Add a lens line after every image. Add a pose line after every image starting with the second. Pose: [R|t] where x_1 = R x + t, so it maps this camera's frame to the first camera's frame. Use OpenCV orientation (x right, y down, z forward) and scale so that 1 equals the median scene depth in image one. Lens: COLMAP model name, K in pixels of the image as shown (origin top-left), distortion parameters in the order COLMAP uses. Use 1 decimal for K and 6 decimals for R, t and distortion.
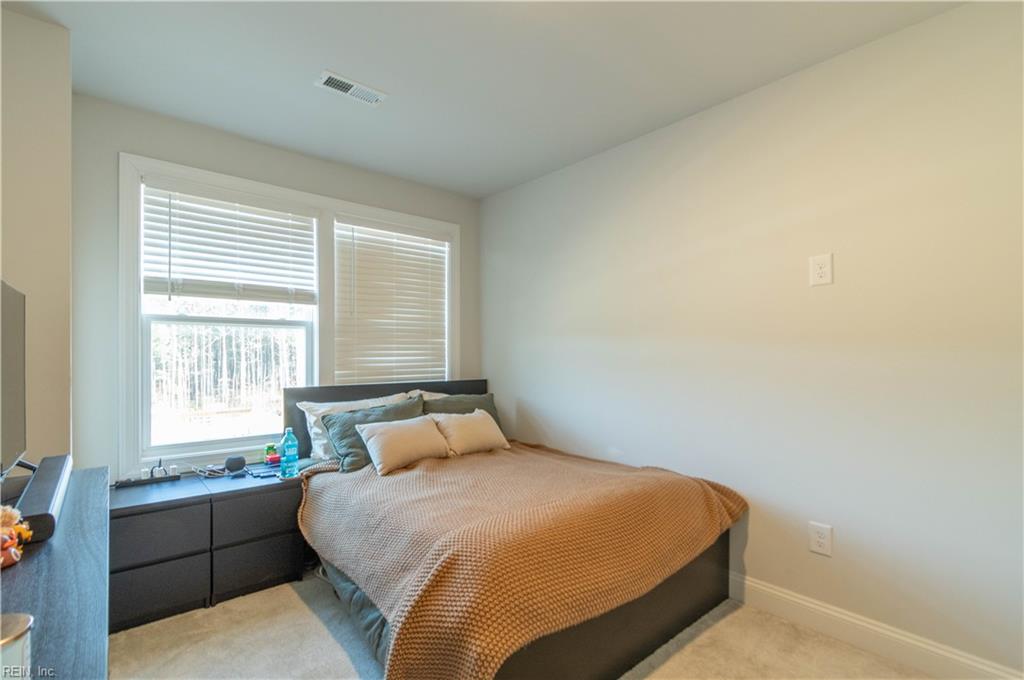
lens RADIAL K [[461.3, 0, 531.5], [0, 461.3, 347.4], [0, 0, 1]] dist [0.015851, -0.022925]
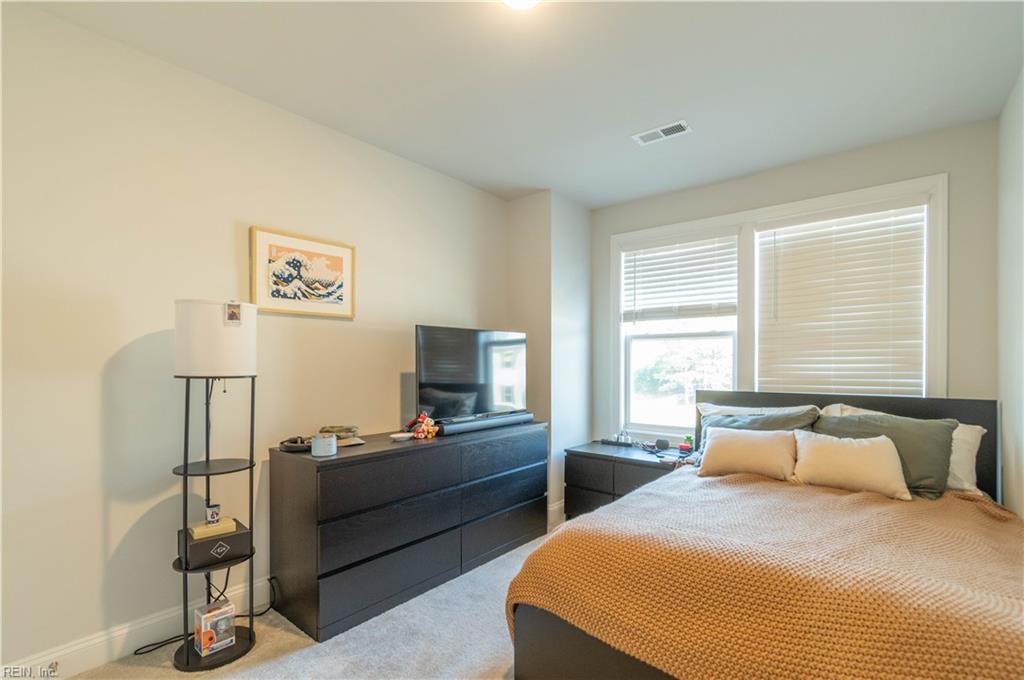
lens RADIAL K [[461.3, 0, 531.5], [0, 461.3, 347.4], [0, 0, 1]] dist [0.015851, -0.022925]
pose [[0.192699, -0.031903, -0.980739, 0.472601], [0.016030, 0.999440, -0.029361, 0.006413], [0.981127, -0.010064, 0.193102, 0.308333]]
